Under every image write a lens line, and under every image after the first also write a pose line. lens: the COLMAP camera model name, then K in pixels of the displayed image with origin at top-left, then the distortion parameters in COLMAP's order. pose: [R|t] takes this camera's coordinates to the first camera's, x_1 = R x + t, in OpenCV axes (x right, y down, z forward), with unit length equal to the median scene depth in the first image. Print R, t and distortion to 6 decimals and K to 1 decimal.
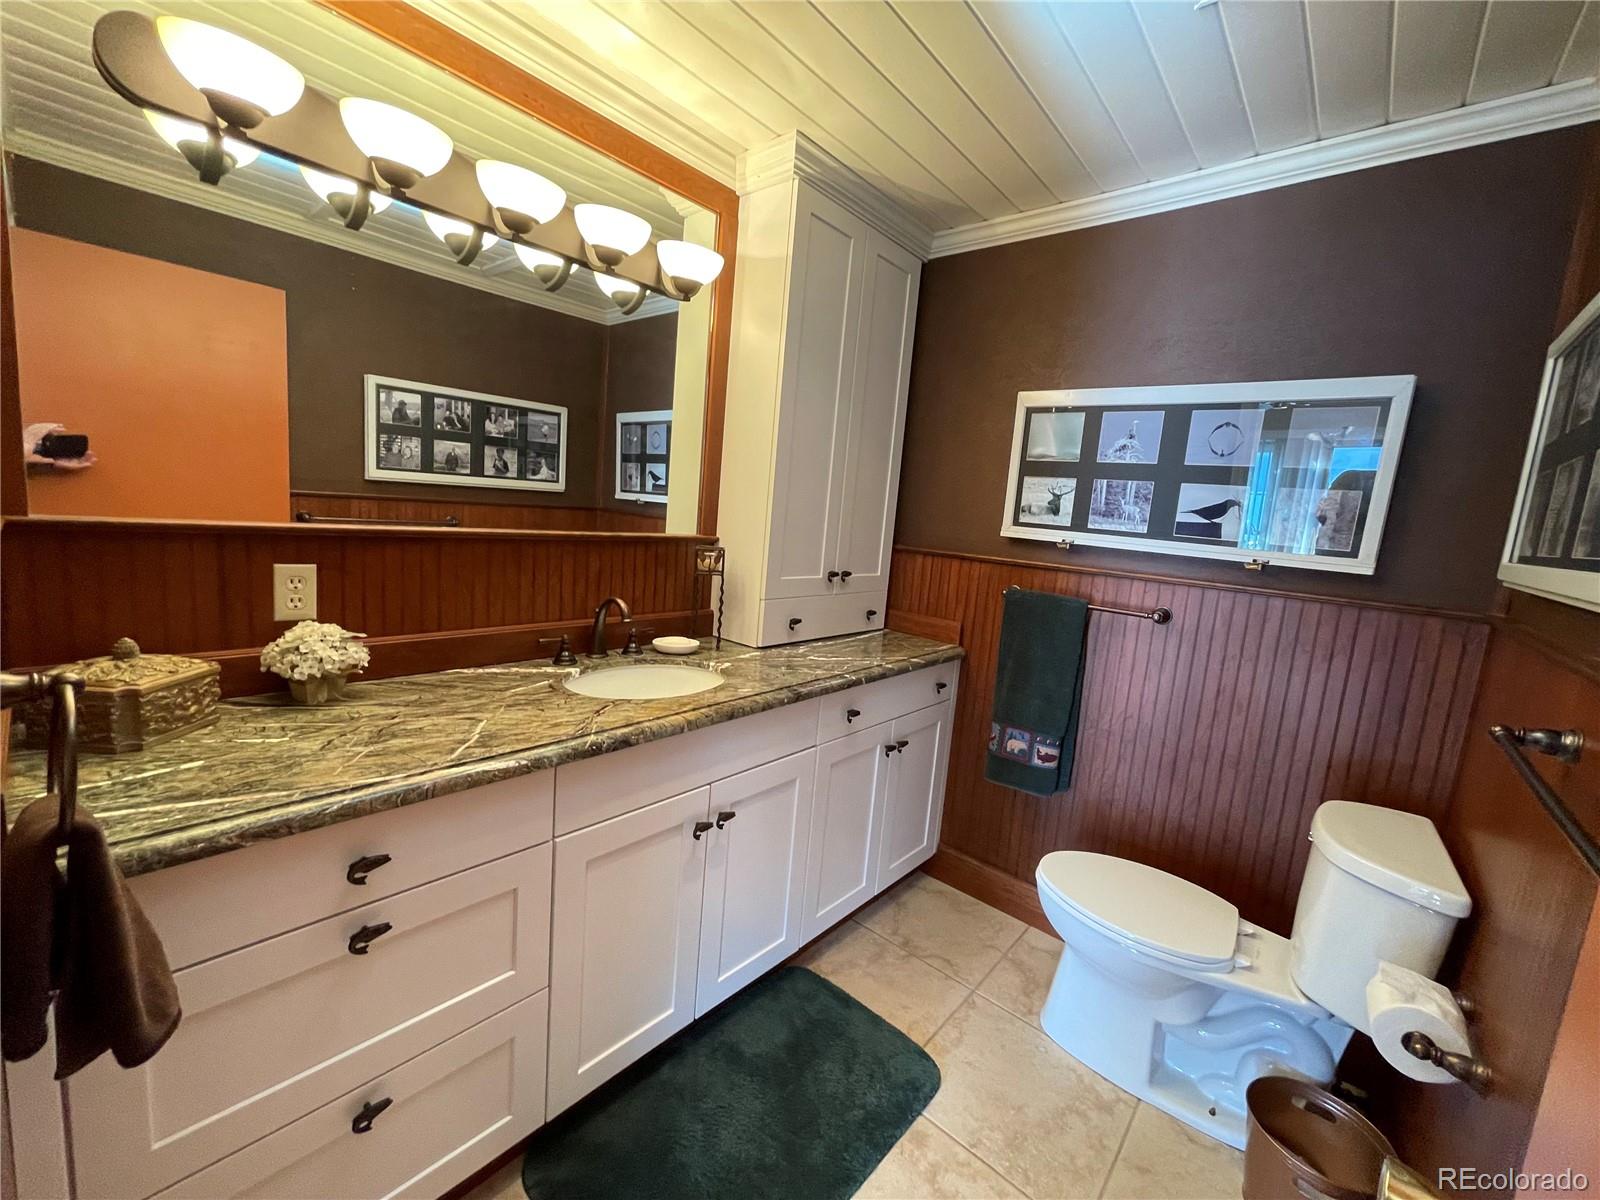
lens RADIAL K [[649.1, 0, 790.8], [0, 649.1, 597.5], [0, 0, 1]] dist [-0.008457, 0.003051]
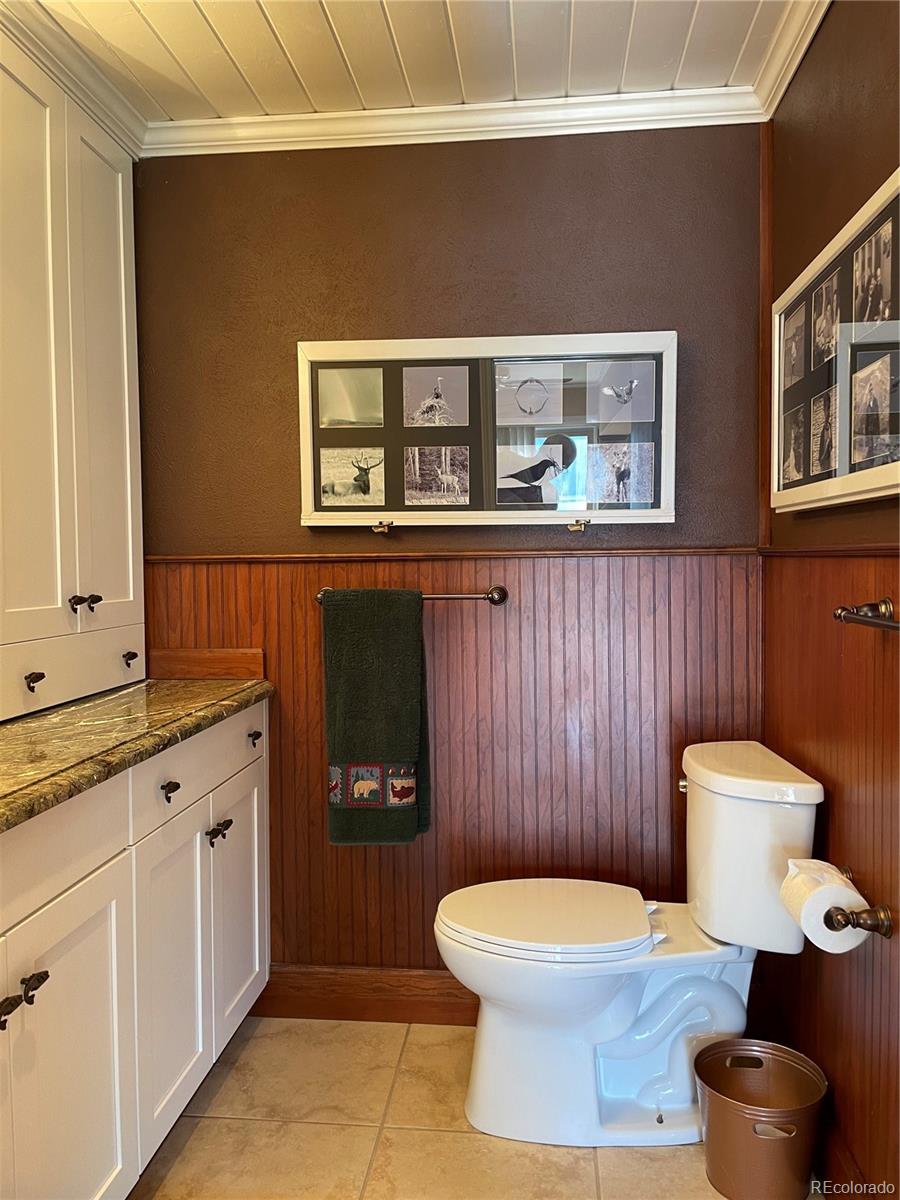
lens RADIAL K [[914.7, 0, 456.8], [0, 914.7, 592.1], [0, 0, 1]] dist [0.084833, -0.113714]
pose [[0.804210, -0.110891, 0.583909, -0.214013], [0.157920, 0.986994, -0.030060, 0.055651], [-0.572981, 0.116385, 0.811262, 0.020945]]
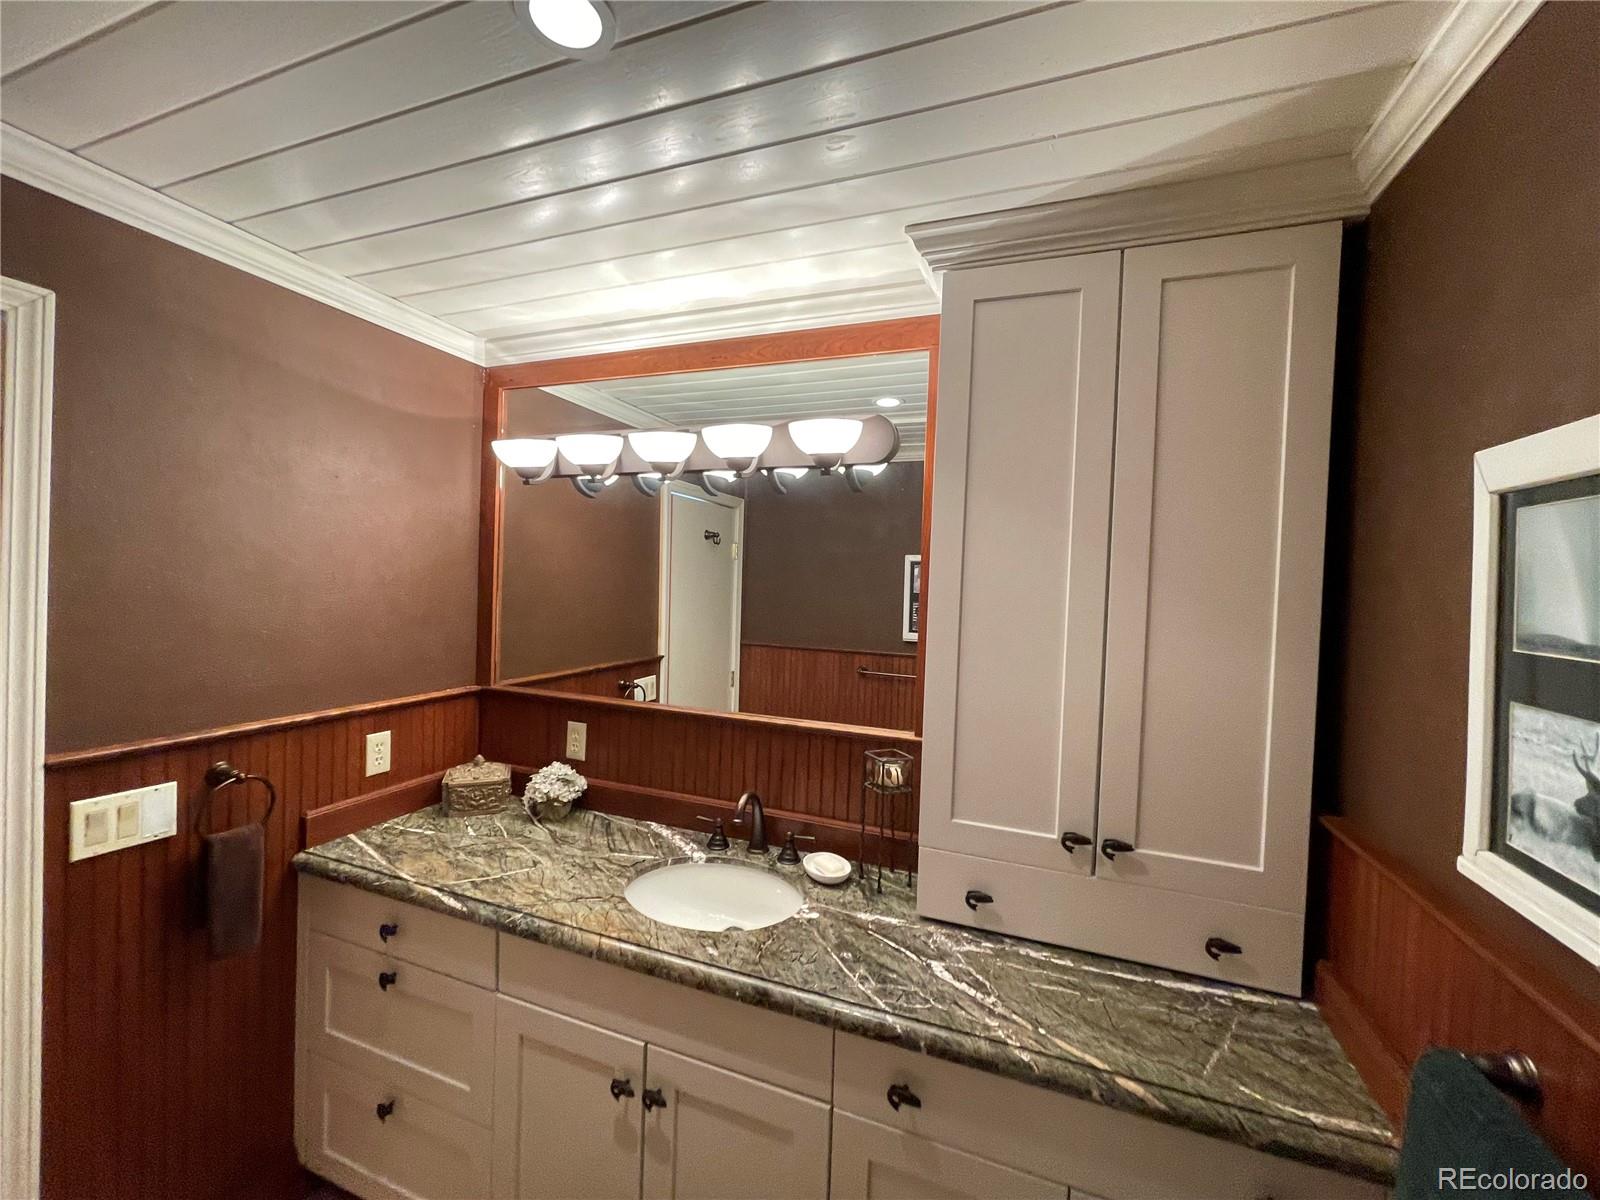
lens RADIAL K [[649.1, 0, 792.3], [0, 649.1, 594.5], [0, 0, 1]] dist [-0.008457, 0.003051]
pose [[0.353371, -0.053536, -0.933950, 0.641451], [-0.135108, 0.984973, -0.107581, -0.188104], [0.925675, 0.164200, 0.340827, 0.668909]]
